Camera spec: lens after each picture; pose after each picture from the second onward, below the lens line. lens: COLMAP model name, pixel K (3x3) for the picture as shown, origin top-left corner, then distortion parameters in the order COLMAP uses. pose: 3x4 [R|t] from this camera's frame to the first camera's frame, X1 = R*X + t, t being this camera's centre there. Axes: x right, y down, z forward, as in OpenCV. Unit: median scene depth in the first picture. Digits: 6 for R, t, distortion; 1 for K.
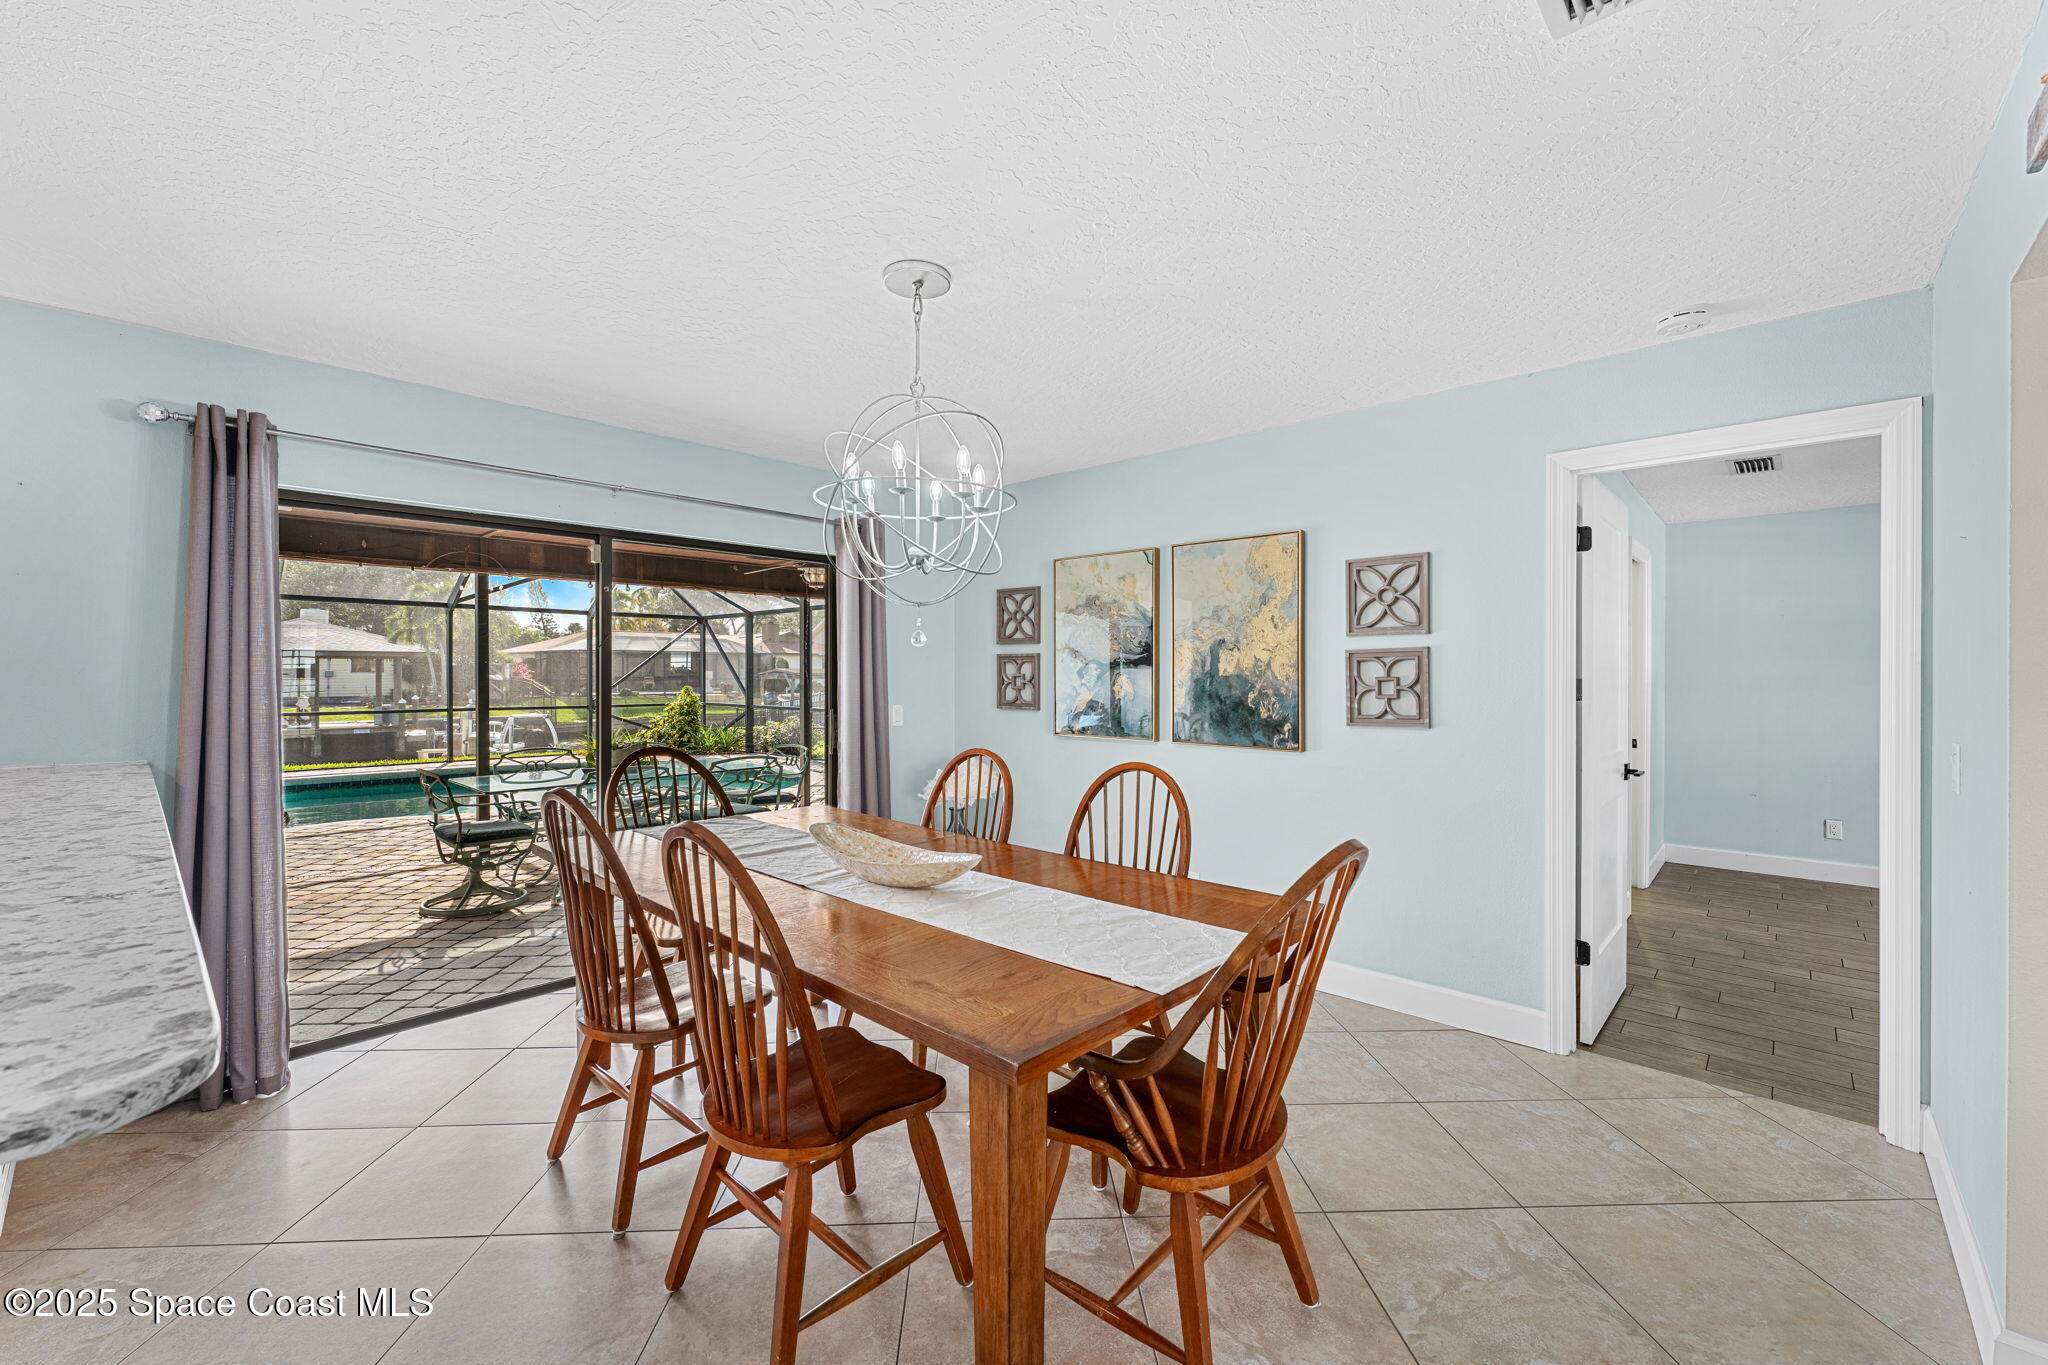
lens RADIAL K [[833.9, 0, 1020.9], [0, 833.9, 677.5], [0, 0, 1]] dist [0.000312, 0.000028]
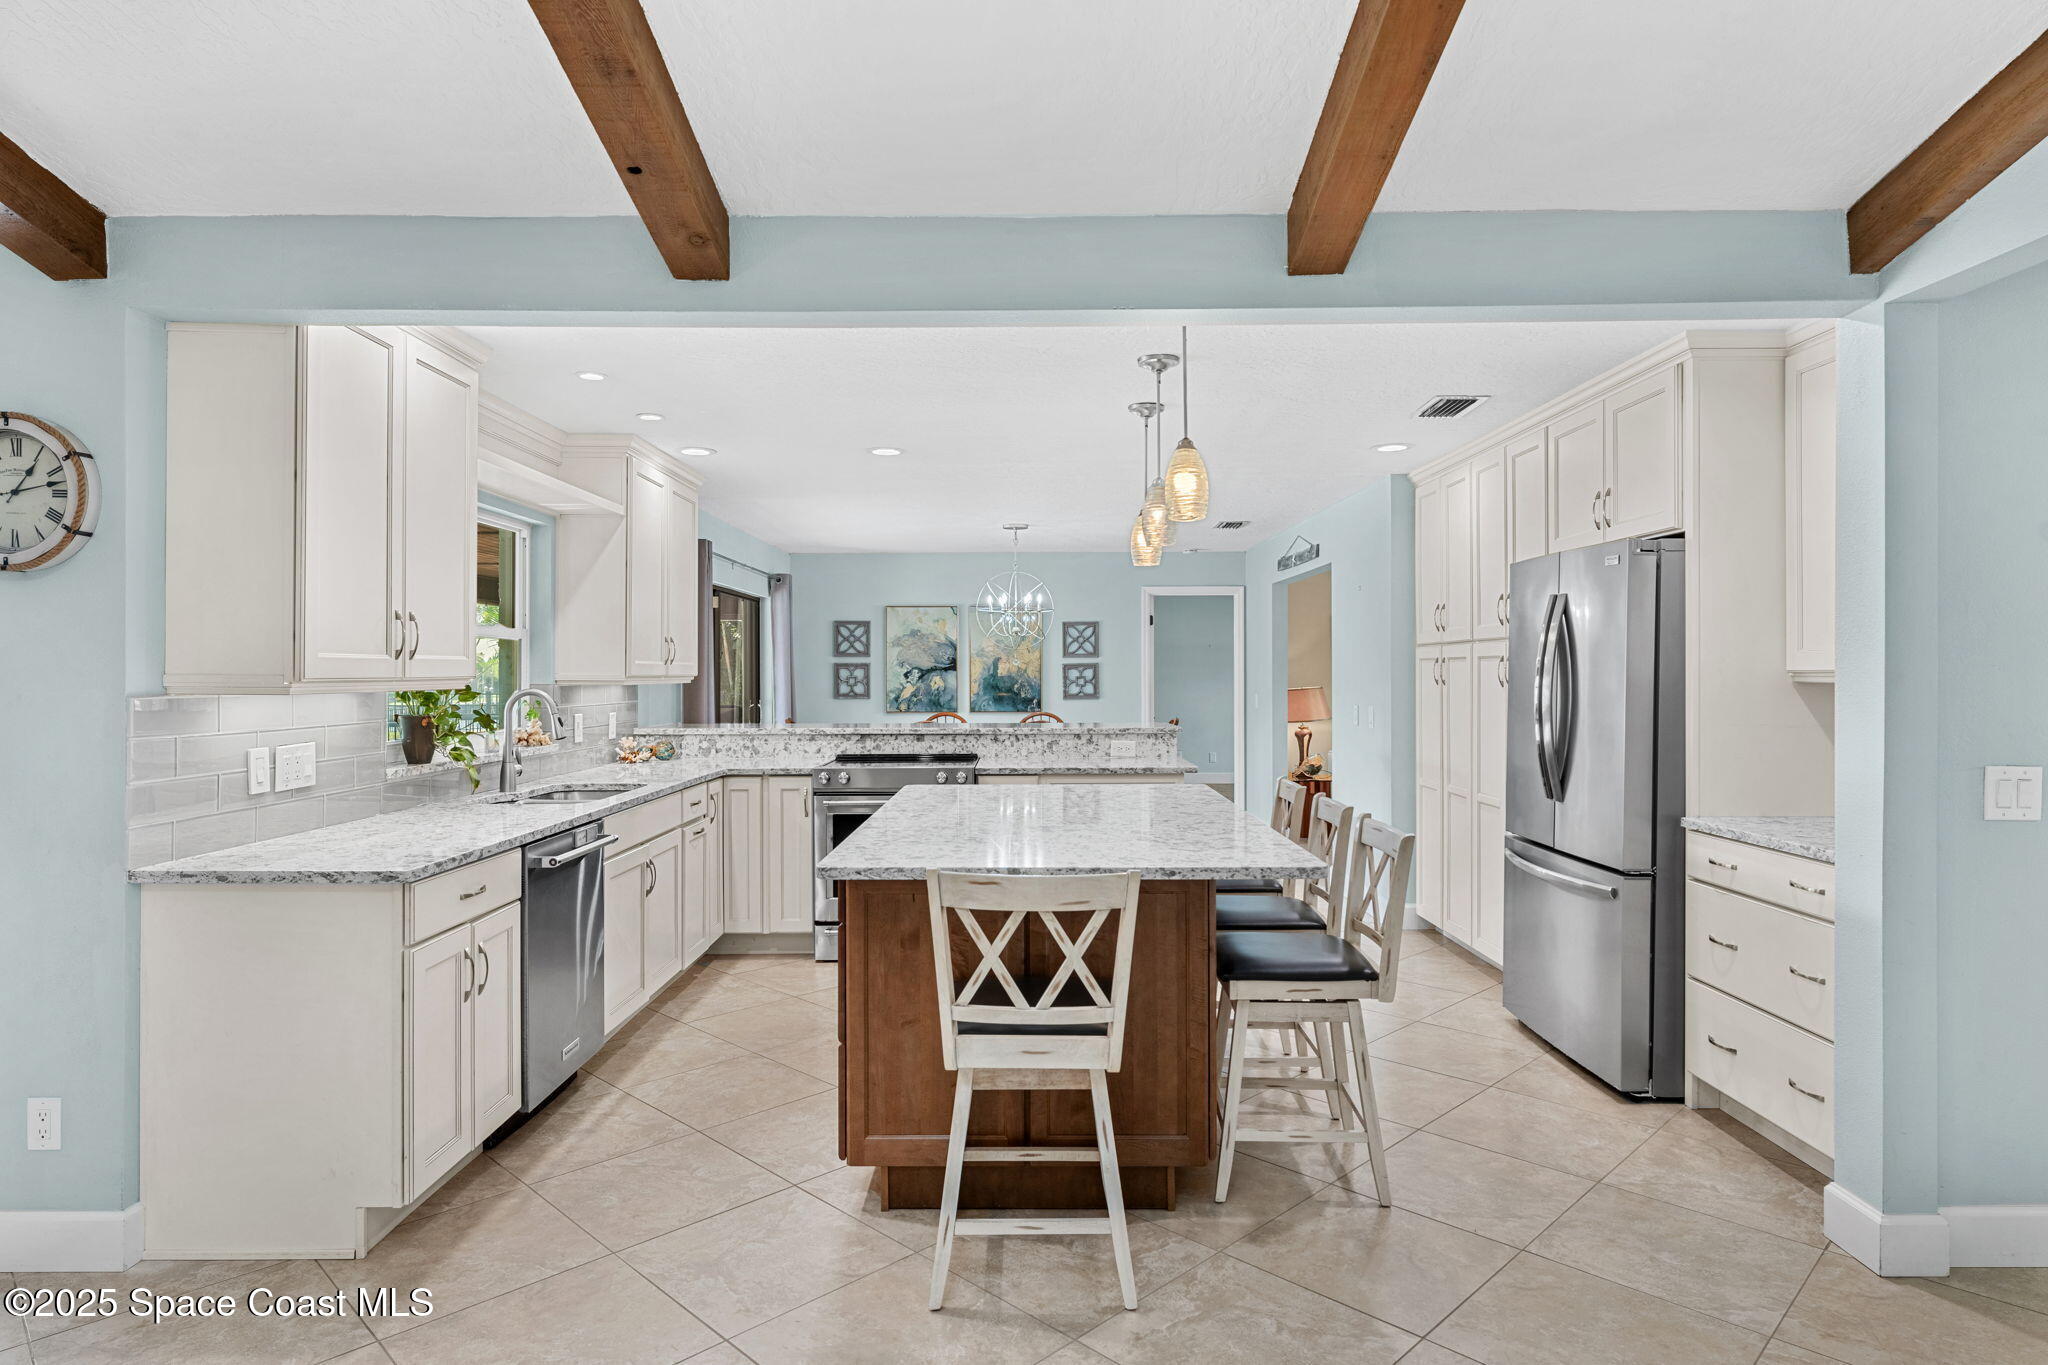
lens RADIAL K [[833.9, 0, 1024.9], [0, 833.9, 680.2], [0, 0, 1]] dist [0.000312, 0.000028]
pose [[0.736513, -0.001887, 0.676420, -1.012189], [0.007301, 0.999960, -0.005159, 0.017456], [-0.676383, 0.008738, 0.736498, -0.456230]]
